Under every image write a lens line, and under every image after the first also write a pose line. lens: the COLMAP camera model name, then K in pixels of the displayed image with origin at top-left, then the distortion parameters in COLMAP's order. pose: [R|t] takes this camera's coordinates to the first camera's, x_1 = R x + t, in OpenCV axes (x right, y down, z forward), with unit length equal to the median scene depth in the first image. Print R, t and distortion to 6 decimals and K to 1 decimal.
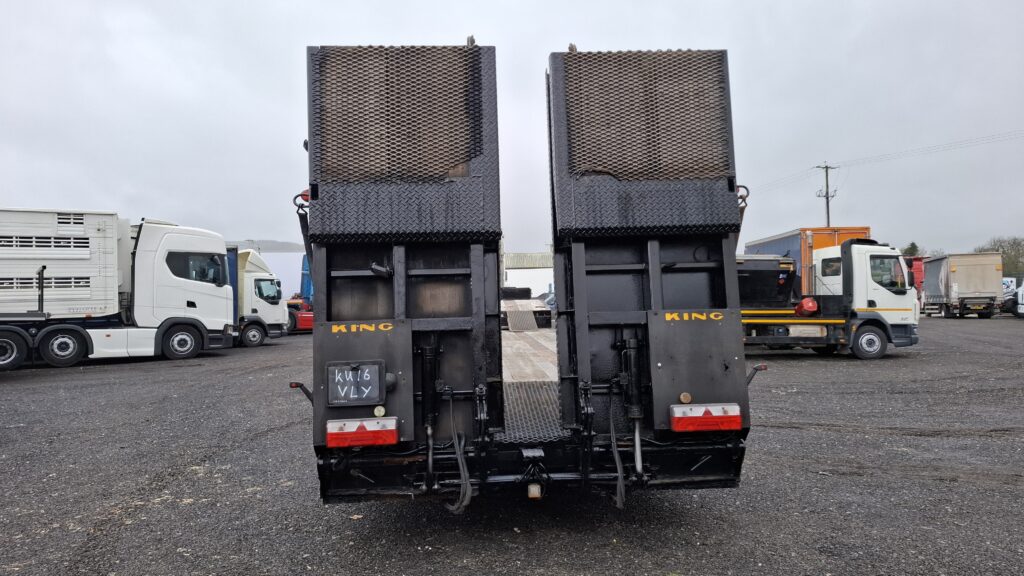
lens RADIAL K [[706.0, 0, 497.9], [0, 706.0, 284.9], [0, 0, 1]] dist [0.087065, -0.094079]
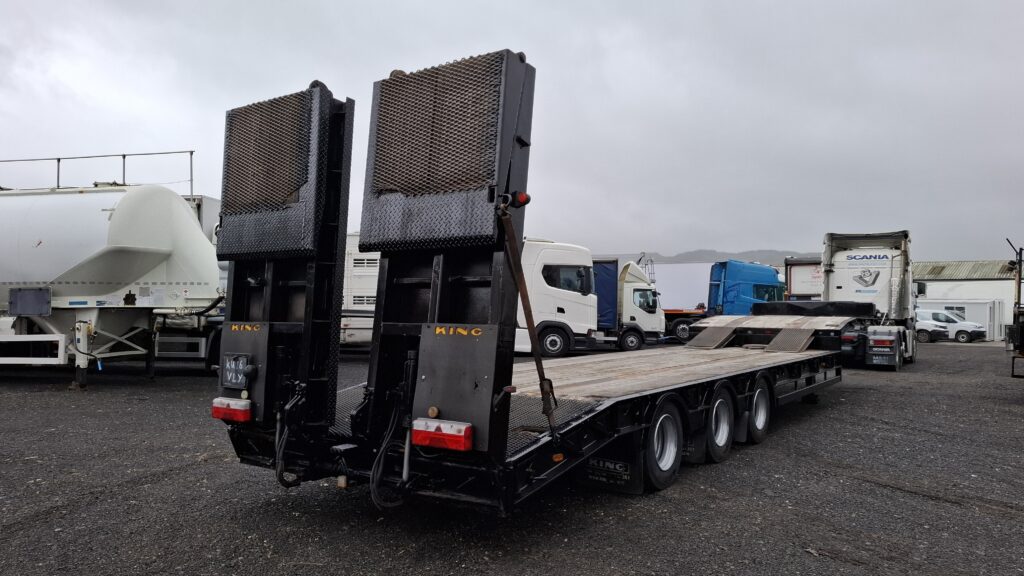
lens RADIAL K [[698.5, 0, 510.1], [0, 698.5, 292.4], [0, 0, 1]] dist [0.079510, -0.090747]
pose [[0.792218, 0.013648, -0.610086, 0.207317], [-0.015742, 0.999874, 0.001926, -0.002650], [0.610035, 0.008079, 0.792333, 0.063682]]
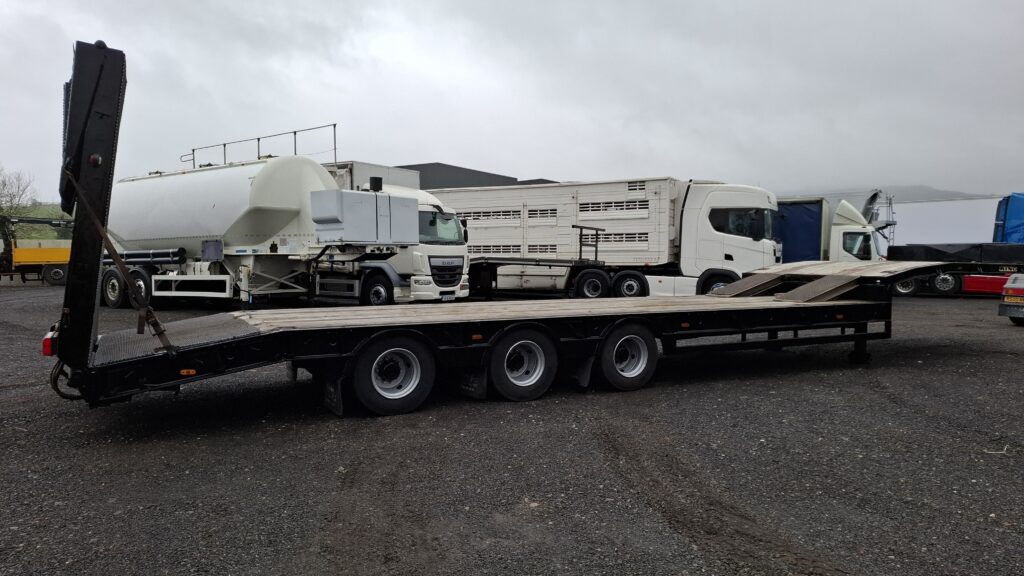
lens RADIAL K [[698.5, 0, 510.1], [0, 698.5, 292.4], [0, 0, 1]] dist [0.079510, -0.090747]
pose [[0.437977, 0.069979, -0.896258, 0.404591], [-0.000715, 0.996993, 0.077494, -0.001919], [0.898986, -0.033300, 0.436710, 0.263634]]
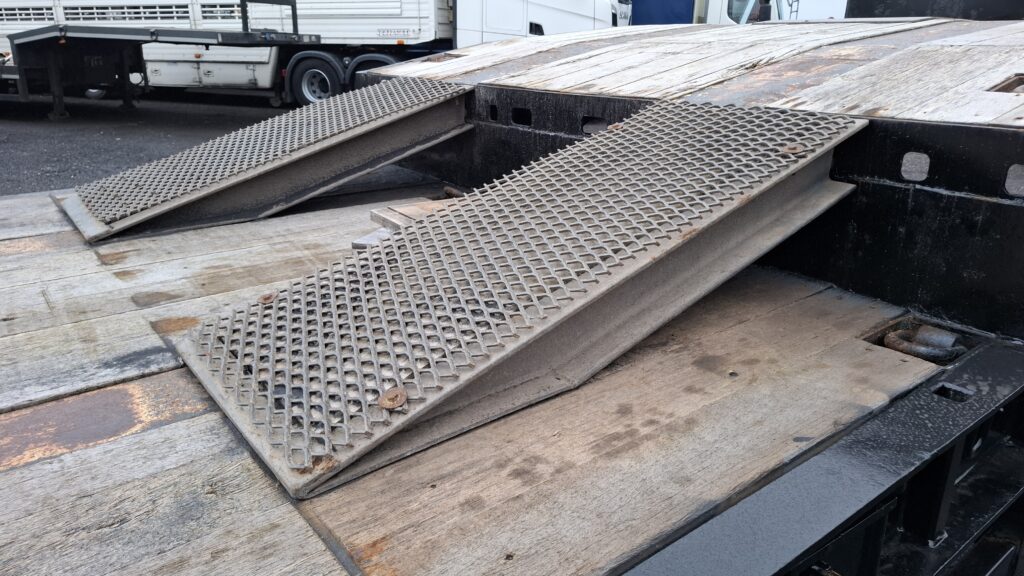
lens RADIAL K [[692.2, 0, 503.6], [0, 692.2, 298.2], [0, 0, 1]] dist [0.090150, -0.109443]
pose [[0.571974, 0.310995, -0.759031, 0.073645], [-0.004943, 0.926631, 0.375940, 0.017363], [0.820257, -0.211275, 0.531546, 0.669126]]
